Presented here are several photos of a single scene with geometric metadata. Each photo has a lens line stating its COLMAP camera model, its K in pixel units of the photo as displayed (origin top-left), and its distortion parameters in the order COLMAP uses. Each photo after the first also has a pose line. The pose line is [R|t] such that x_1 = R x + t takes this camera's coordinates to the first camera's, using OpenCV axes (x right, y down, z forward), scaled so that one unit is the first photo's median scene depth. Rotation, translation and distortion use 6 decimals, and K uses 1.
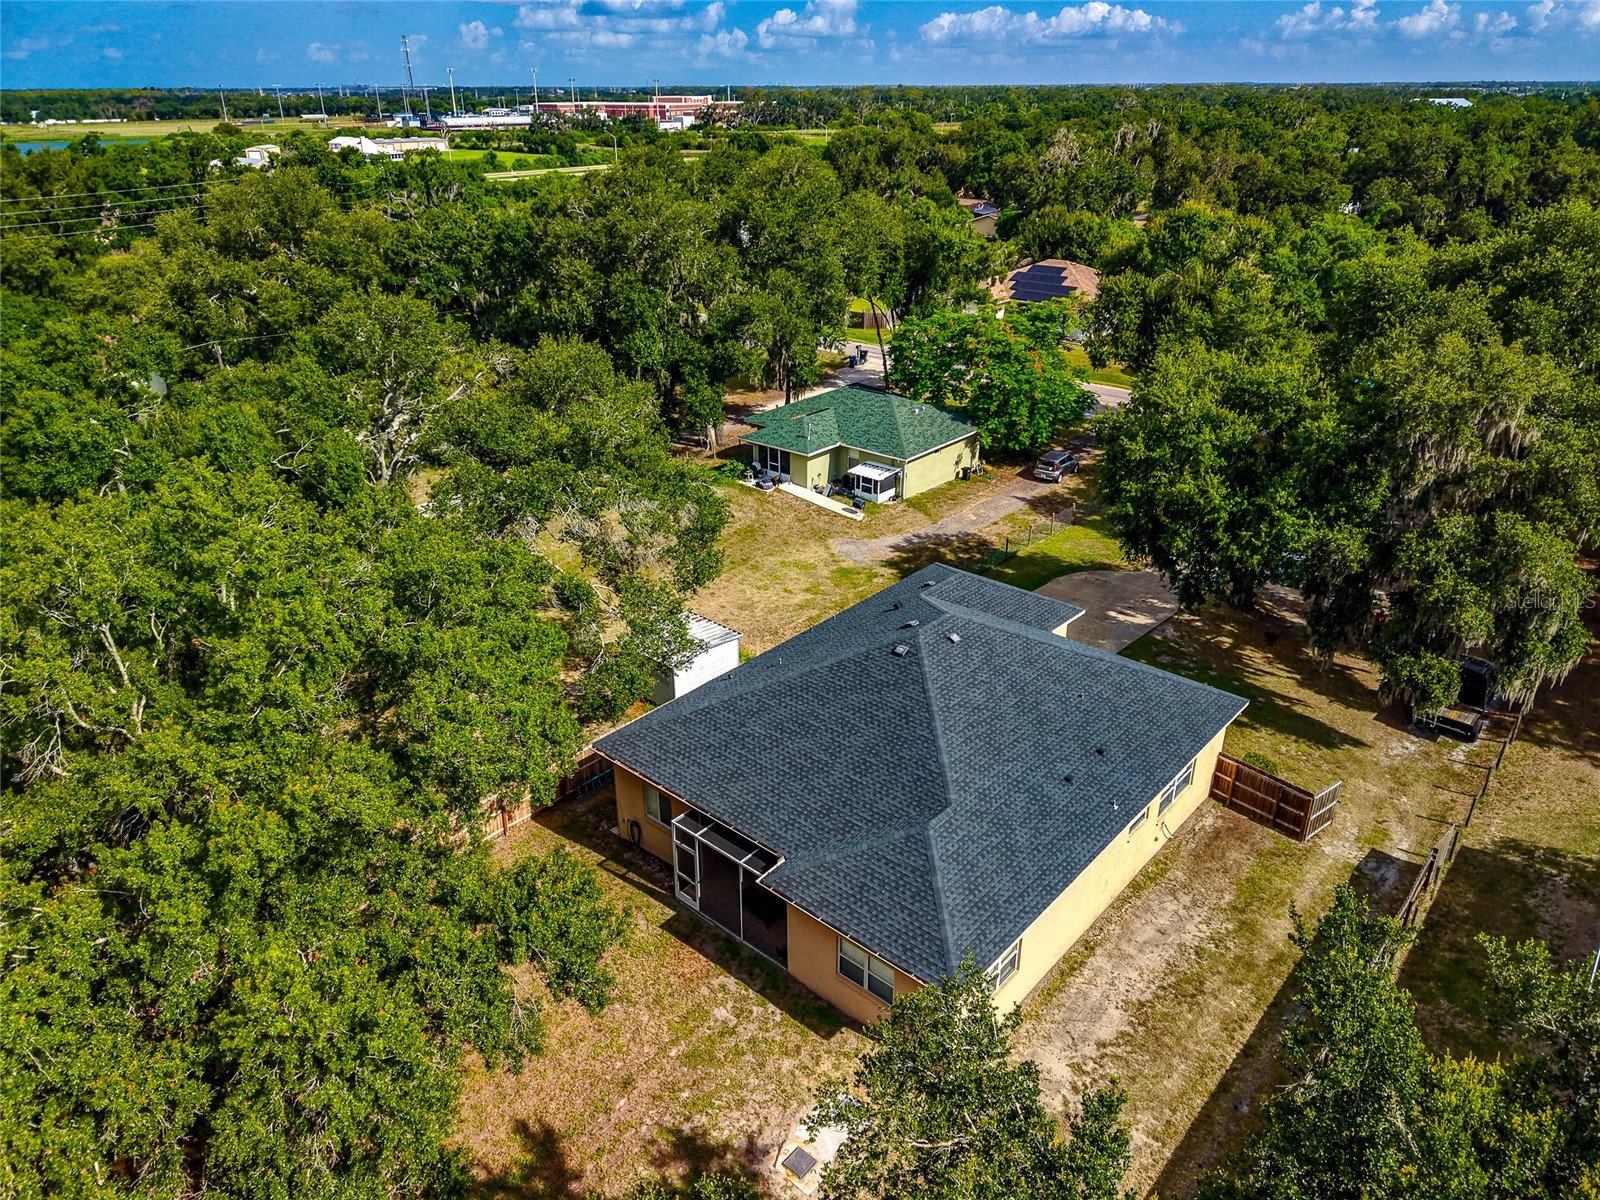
lens RADIAL K [[1096.9, 0, 792.8], [0, 1096.9, 578.6], [0, 0, 1]] dist [0.009895, -0.006163]
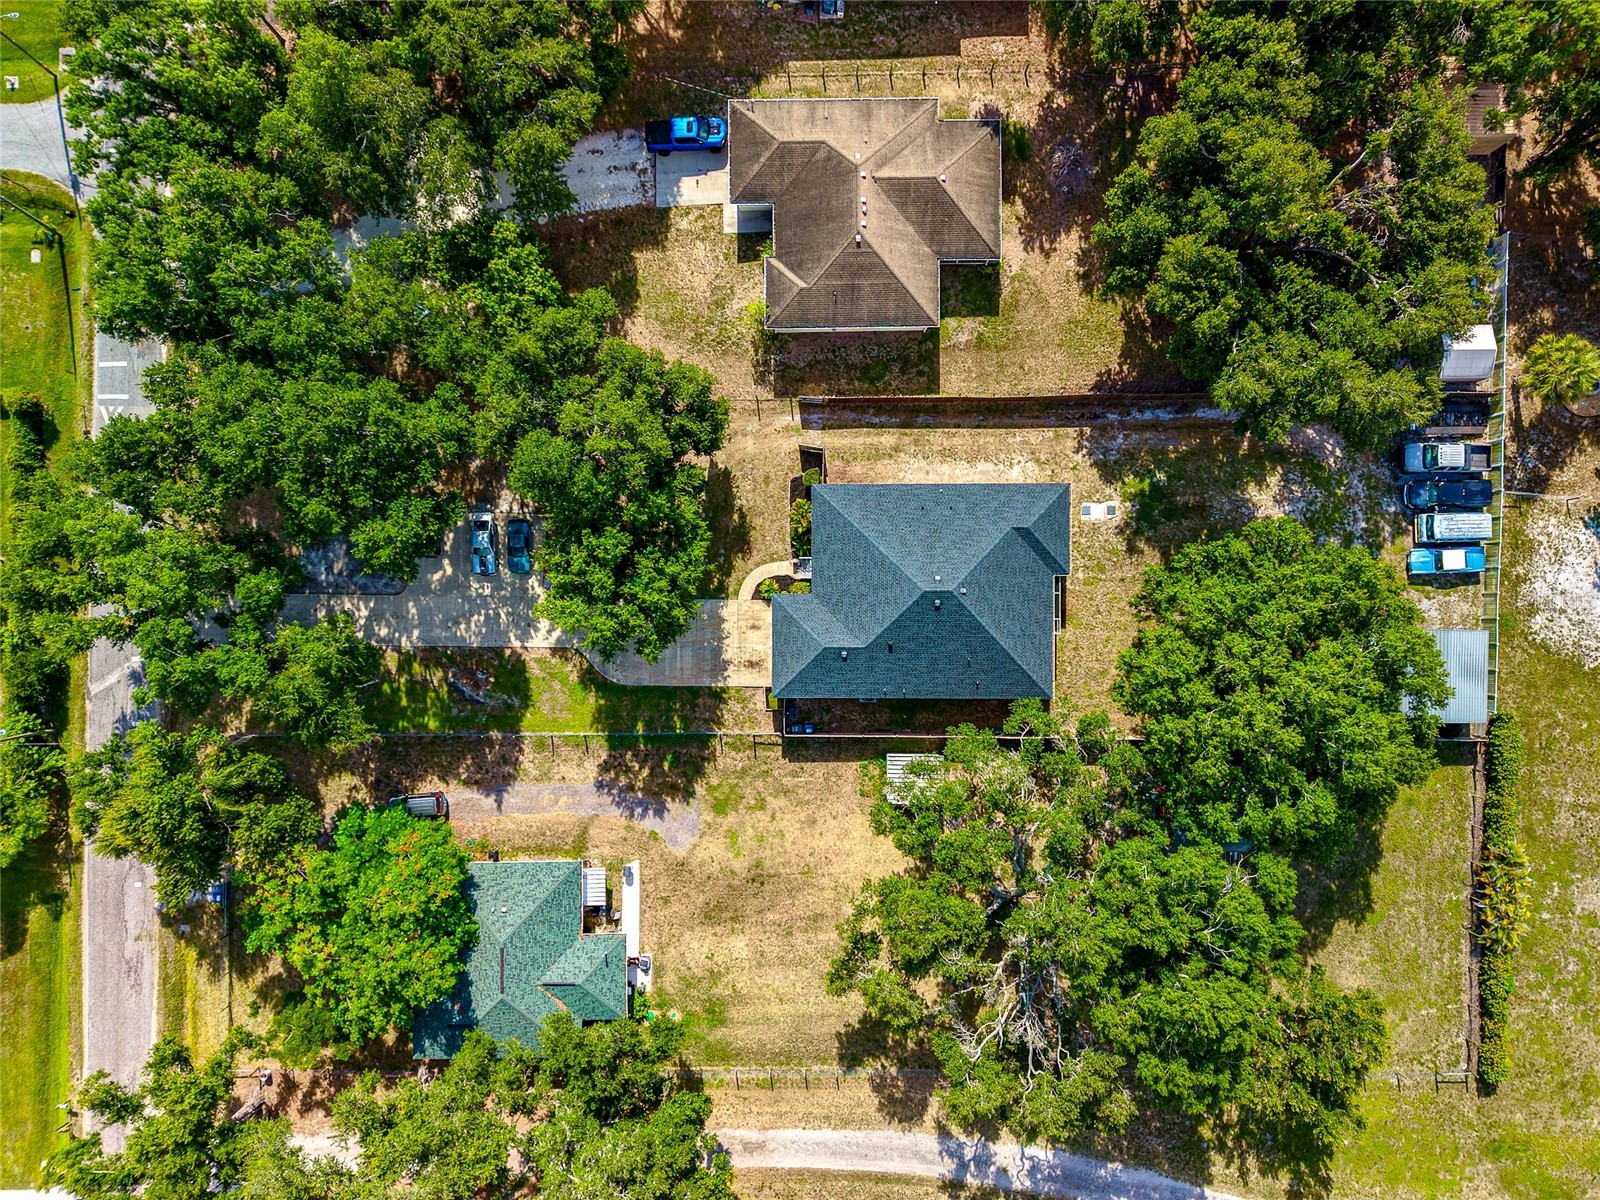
lens RADIAL K [[1092.3, 0, 800.2], [0, 1092.3, 625.4], [0, 0, 1]] dist [0.006350, -0.018527]
pose [[-0.666111, -0.745850, 0.002101, 0.170143], [0.314858, -0.278640, 0.907317, -1.309769], [-0.676137, 0.605035, 0.420442, 0.239870]]
